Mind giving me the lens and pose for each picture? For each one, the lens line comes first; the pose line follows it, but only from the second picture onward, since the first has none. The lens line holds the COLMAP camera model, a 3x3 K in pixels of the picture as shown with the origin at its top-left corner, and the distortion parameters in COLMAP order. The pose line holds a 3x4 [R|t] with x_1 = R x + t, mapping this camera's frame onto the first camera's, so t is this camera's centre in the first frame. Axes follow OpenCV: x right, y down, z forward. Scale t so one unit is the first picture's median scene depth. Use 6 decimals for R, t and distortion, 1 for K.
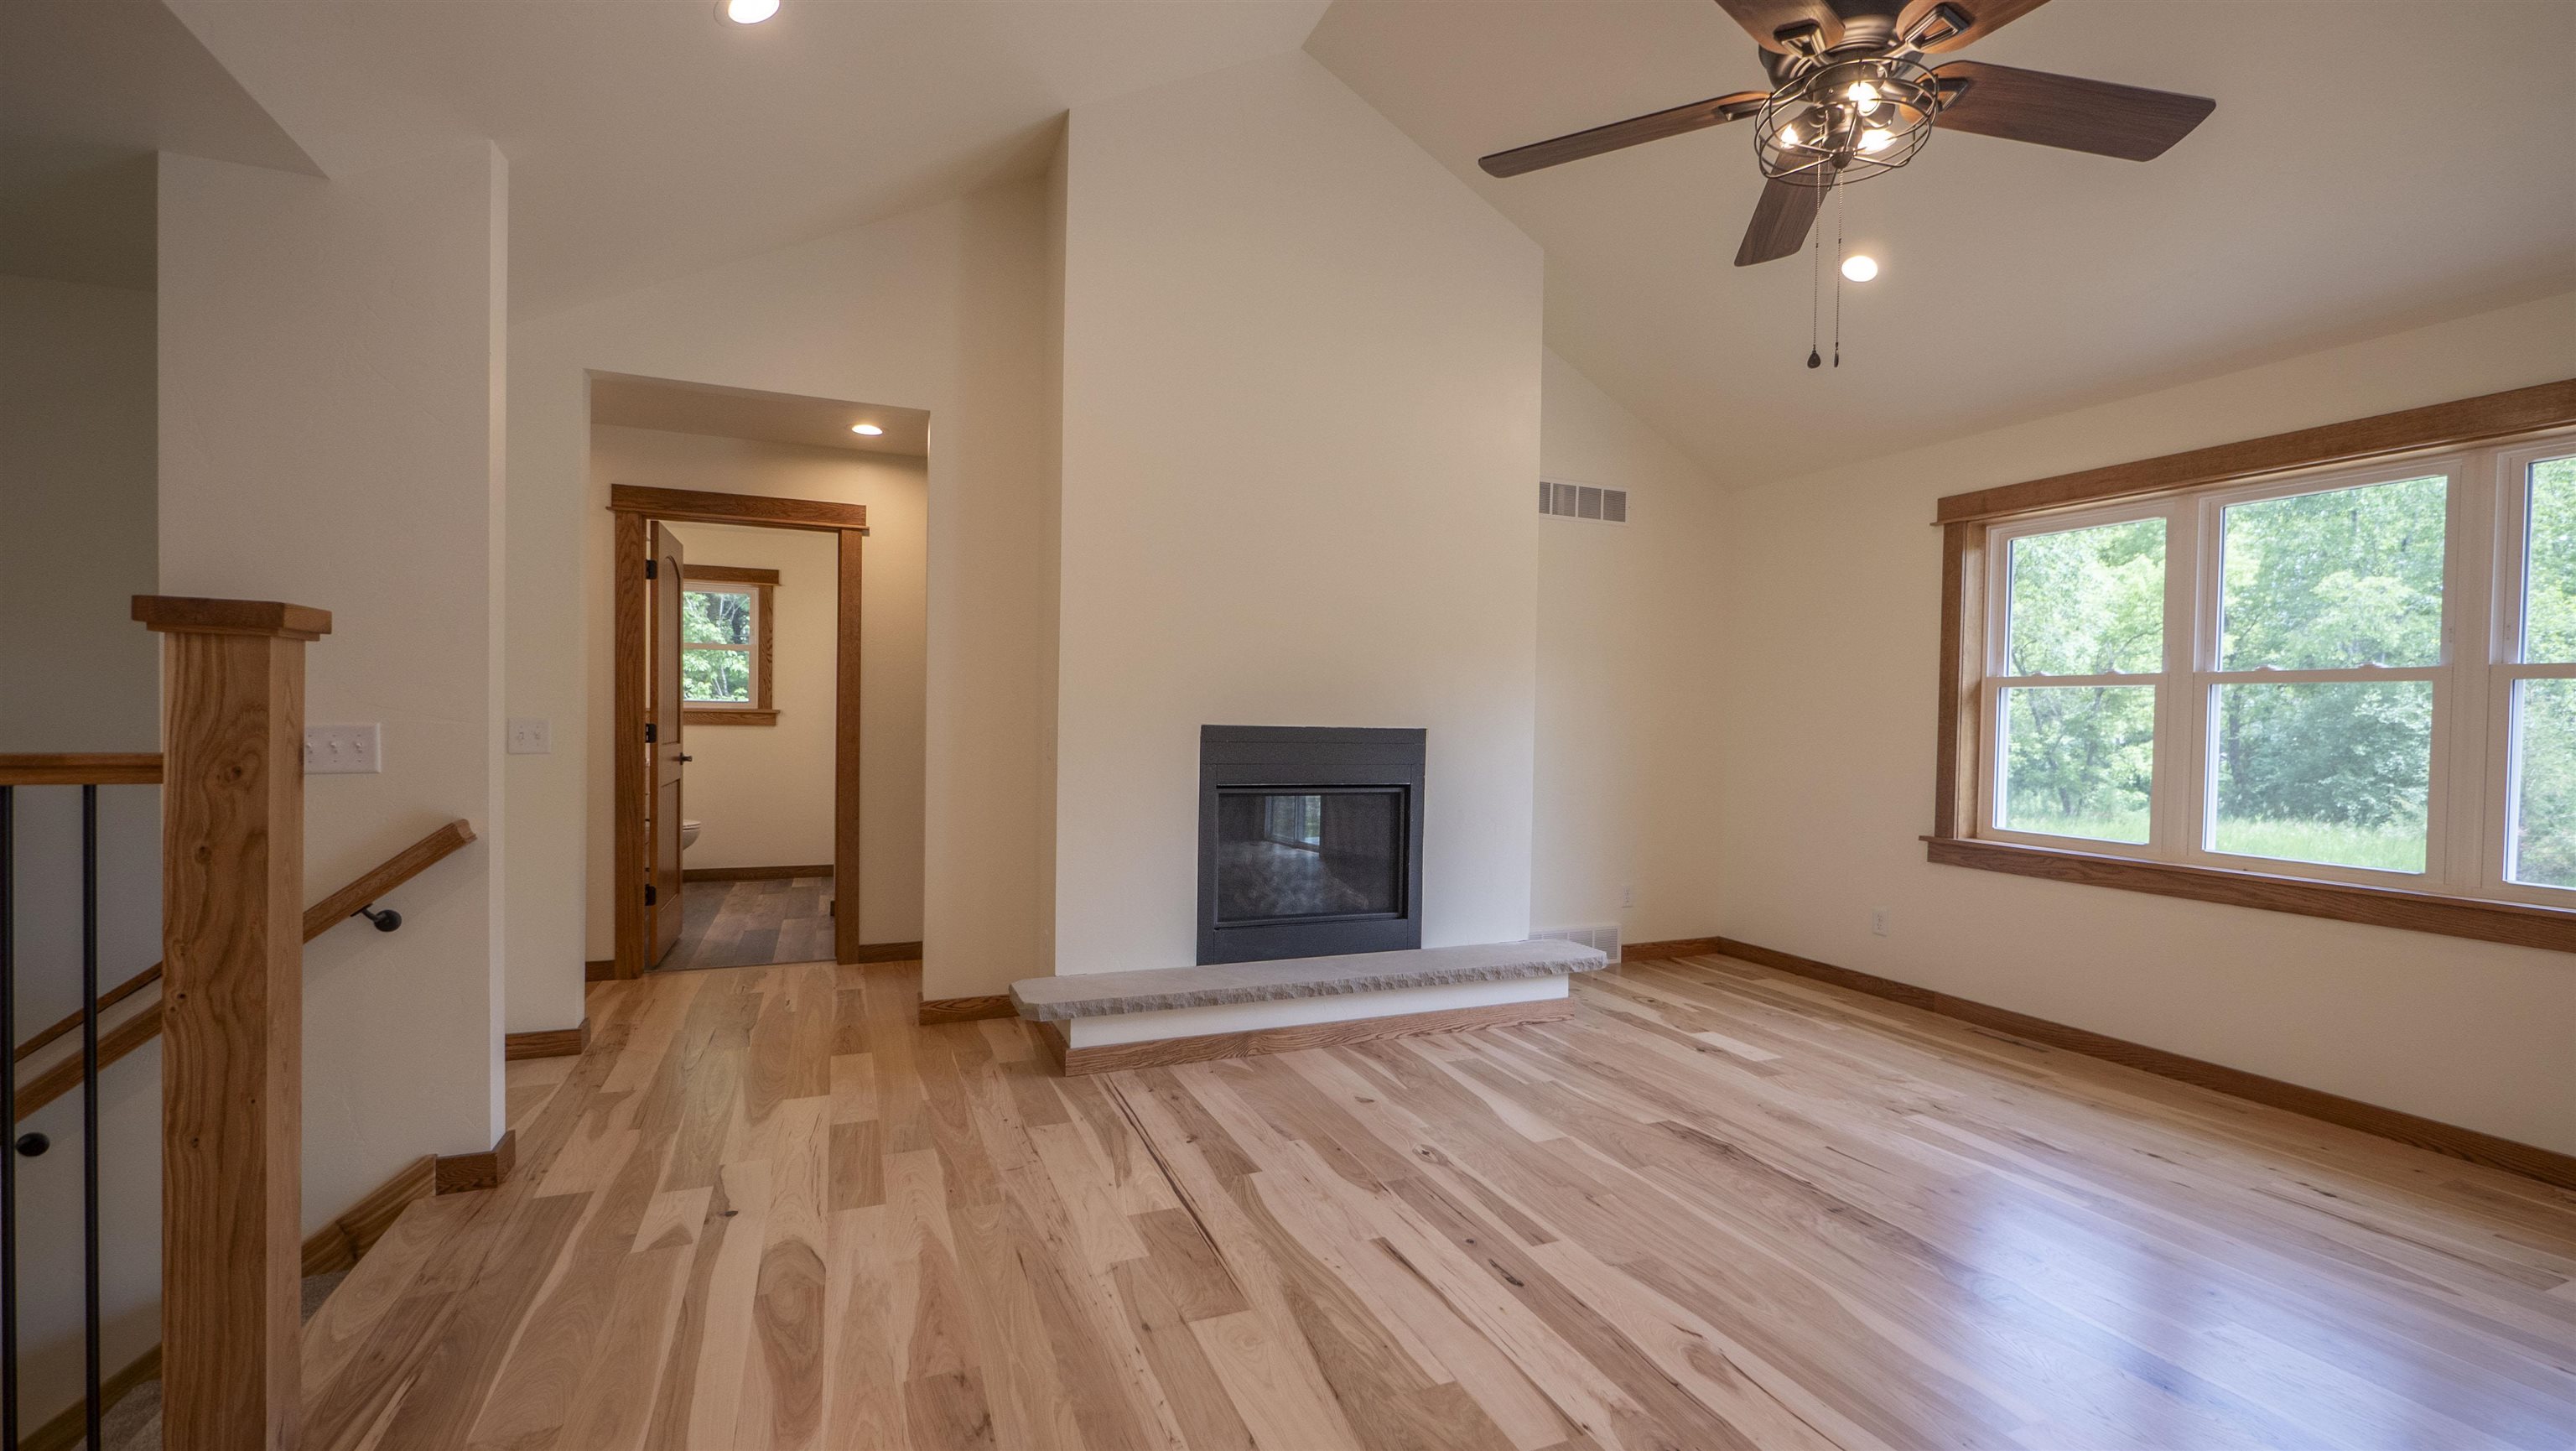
lens RADIAL K [[1087.8, 0, 1302.1], [0, 1087.8, 732.0], [0, 0, 1]] dist [-0.004698, 0.000379]
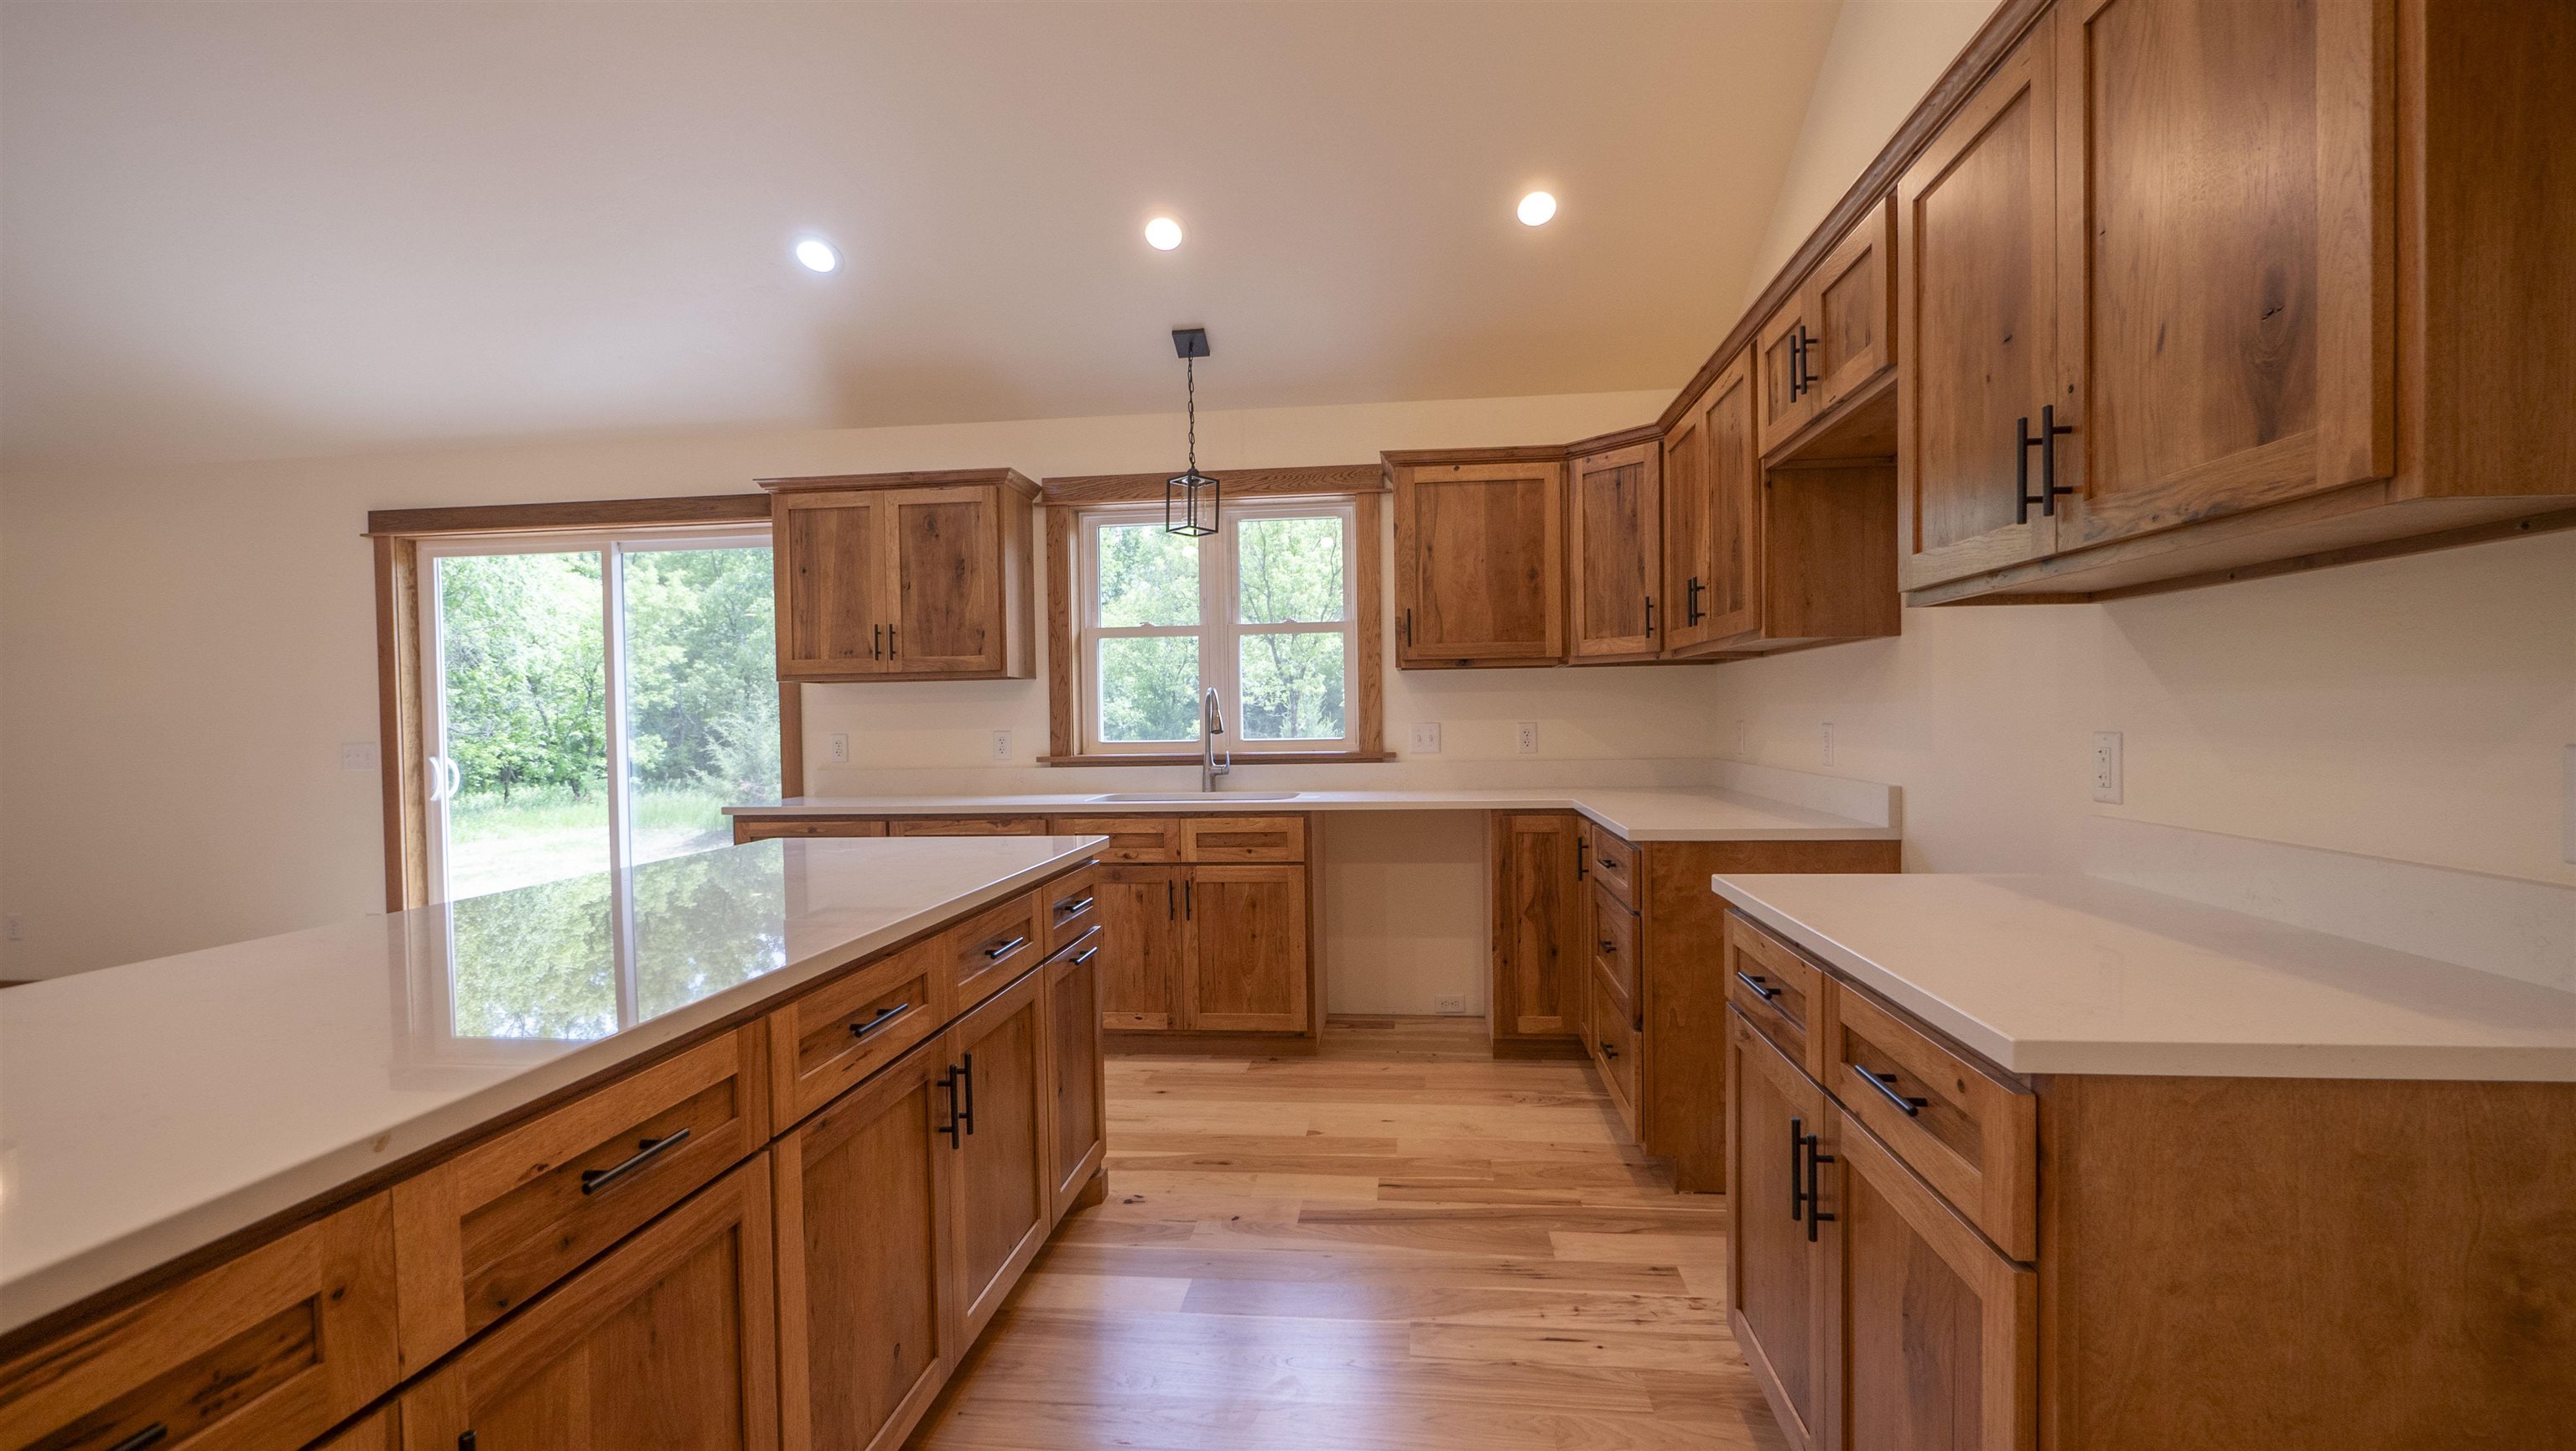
lens RADIAL K [[1087.8, 0, 1299.7], [0, 1087.8, 736.5], [0, 0, 1]] dist [-0.004698, 0.000379]
pose [[0.489617, -0.046874, 0.870677, 0.676860], [0.040636, 0.998696, 0.030915, 0.034969], [-0.870990, 0.020245, 0.490883, -1.576395]]
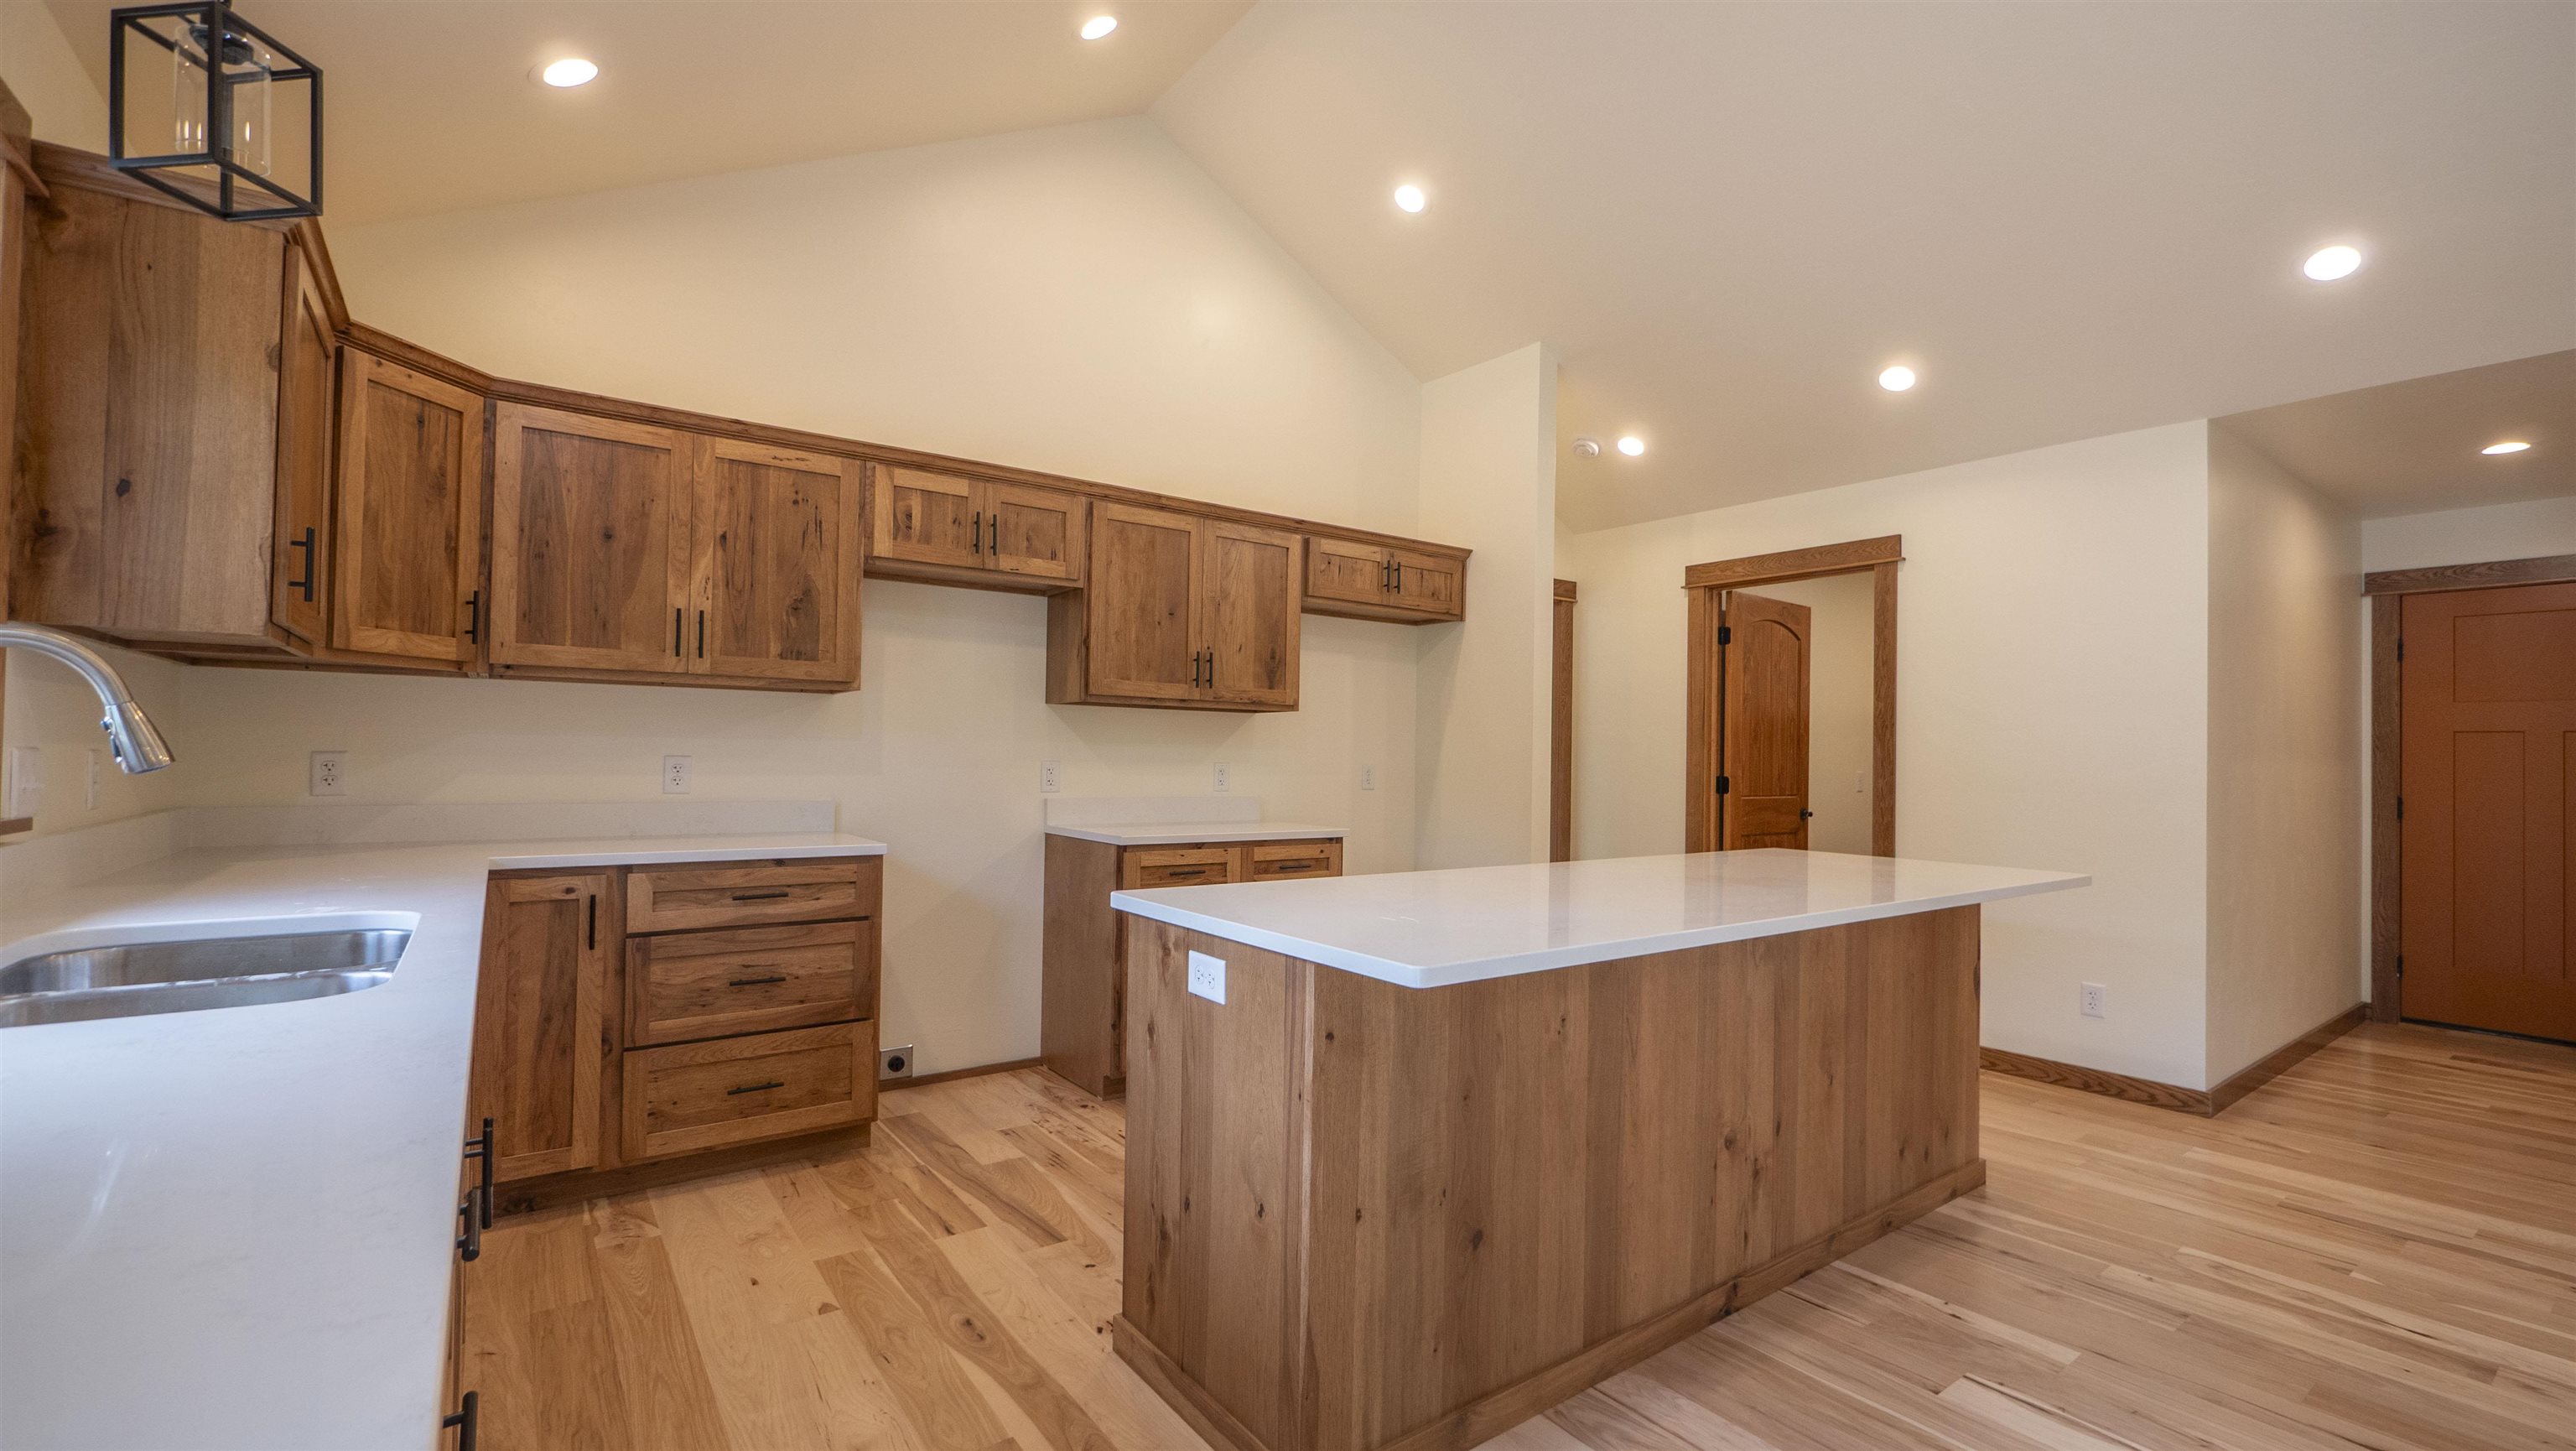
lens RADIAL K [[1087.8, 0, 1304.6], [0, 1087.8, 742.2], [0, 0, 1]] dist [-0.004698, 0.000379]
pose [[-0.972038, -0.039427, -0.231489, 1.555925], [-0.039915, 0.999200, -0.002576, 0.037110], [0.231405, 0.006736, -0.972834, -0.044404]]
